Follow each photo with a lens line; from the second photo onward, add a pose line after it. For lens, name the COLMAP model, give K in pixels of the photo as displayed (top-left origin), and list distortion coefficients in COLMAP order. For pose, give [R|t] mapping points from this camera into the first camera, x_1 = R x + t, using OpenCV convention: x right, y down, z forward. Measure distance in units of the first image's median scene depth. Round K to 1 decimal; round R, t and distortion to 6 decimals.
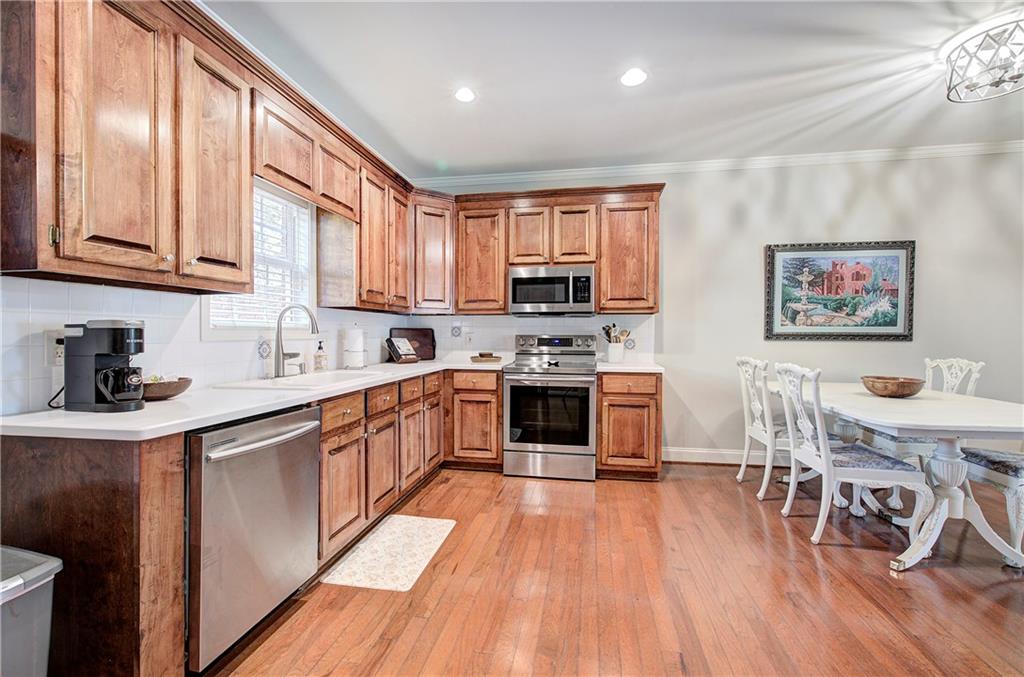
lens RADIAL K [[433.7, 0, 513.7], [0, 433.7, 337.8], [0, 0, 1]] dist [-0.006889, 0.004650]
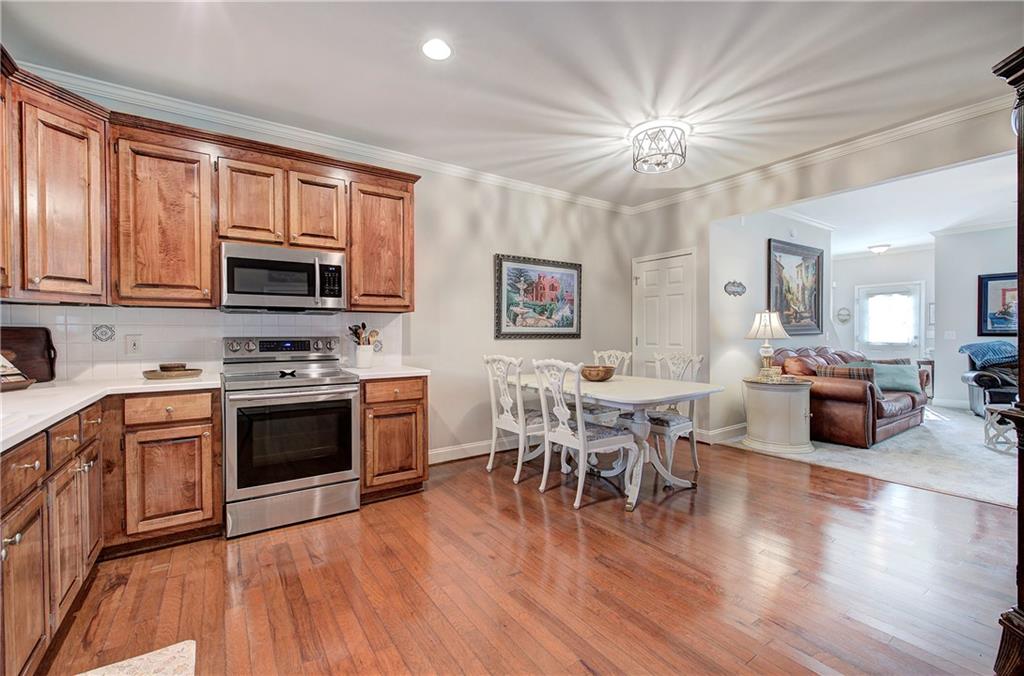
lens RADIAL K [[433.7, 0, 513.7], [0, 433.7, 337.3], [0, 0, 1]] dist [-0.006889, 0.004650]
pose [[0.714184, -0.011670, 0.699861, -0.174460], [0.012331, 0.999916, 0.004089, -0.003694], [-0.699849, 0.005710, 0.714268, 0.176755]]
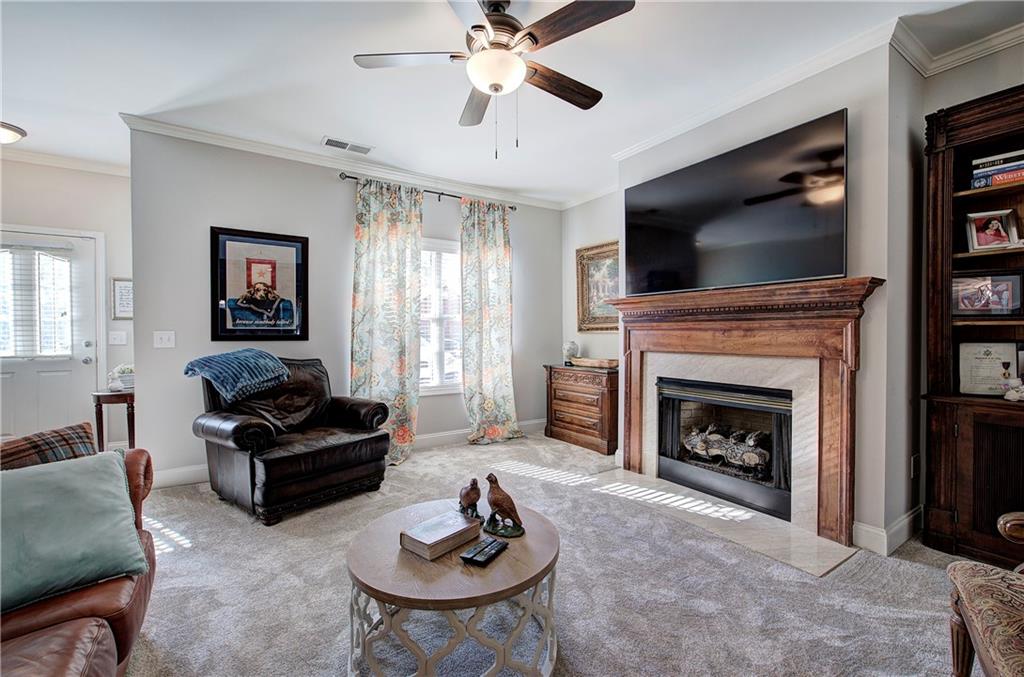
lens RADIAL K [[433.7, 0, 513.7], [0, 433.7, 337.8], [0, 0, 1]] dist [-0.006889, 0.004650]
pose [[-0.682662, -0.010939, 0.730652, 1.261297], [0.007667, 0.999726, 0.022131, -0.000362], [-0.730694, 0.020710, -0.682391, 0.275681]]
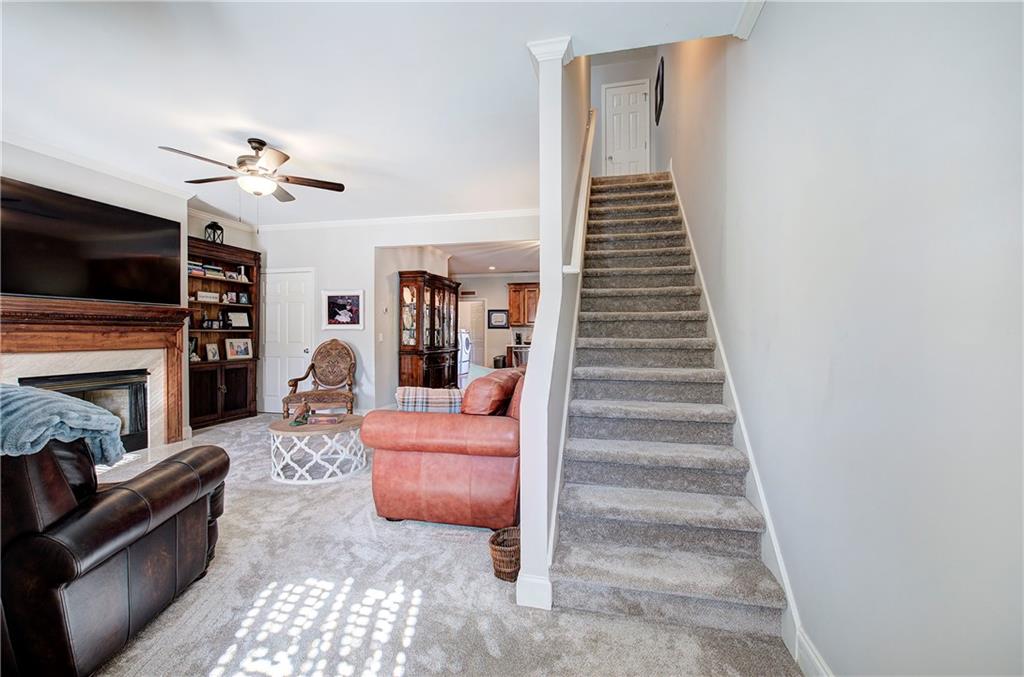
lens RADIAL K [[433.7, 0, 513.7], [0, 433.7, 337.8], [0, 0, 1]] dist [-0.006889, 0.004650]
pose [[-0.051071, 0.006058, -0.998677, 2.606927], [-0.011772, 0.999908, 0.006668, 0.000528], [0.998626, 0.012097, -0.050995, 0.527776]]
